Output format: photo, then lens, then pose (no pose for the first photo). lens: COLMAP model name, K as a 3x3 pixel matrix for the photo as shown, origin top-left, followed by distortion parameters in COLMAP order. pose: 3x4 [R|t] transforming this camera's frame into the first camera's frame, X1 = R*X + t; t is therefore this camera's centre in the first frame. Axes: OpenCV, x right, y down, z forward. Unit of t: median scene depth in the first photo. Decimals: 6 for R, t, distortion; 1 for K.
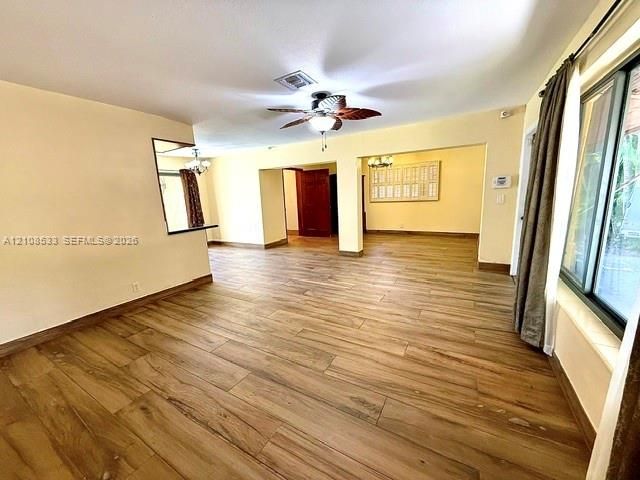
lens RADIAL K [[256.3, 0, 317.9], [0, 256.3, 243.0], [0, 0, 1]] dist [-0.004695, 0.001408]
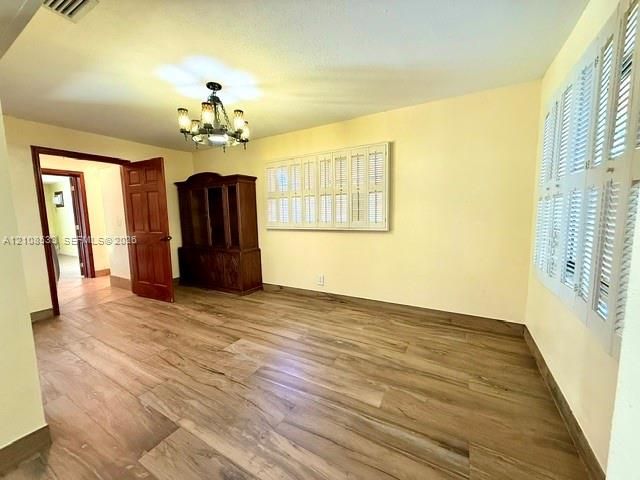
lens RADIAL K [[256.3, 0, 314.5], [0, 256.3, 239.6], [0, 0, 1]] dist [-0.004695, 0.001408]
pose [[0.999779, 0.020985, 0.001453, 0.337527], [-0.020771, 0.995782, -0.089365, -0.109762], [-0.003322, 0.089315, 0.995998, 0.558745]]
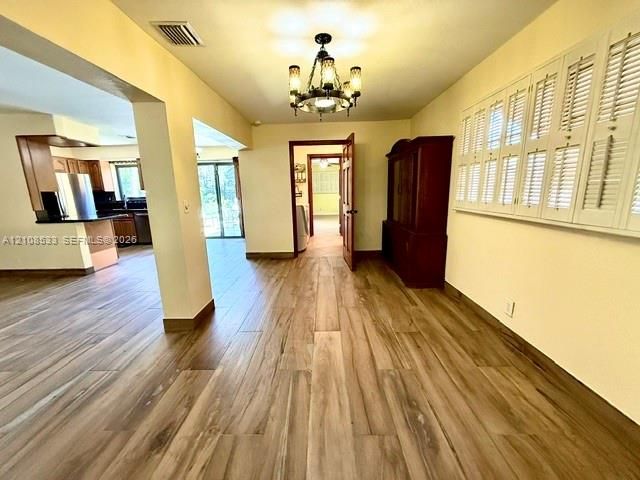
lens RADIAL K [[256.3, 0, 320.0], [0, 256.3, 239.5], [0, 0, 1]] dist [-0.004695, 0.001408]
pose [[0.486693, 0.199868, -0.850402, 0.479974], [-0.165079, 0.976978, 0.135141, -0.154645], [0.857834, 0.074611, 0.508482, 0.738563]]
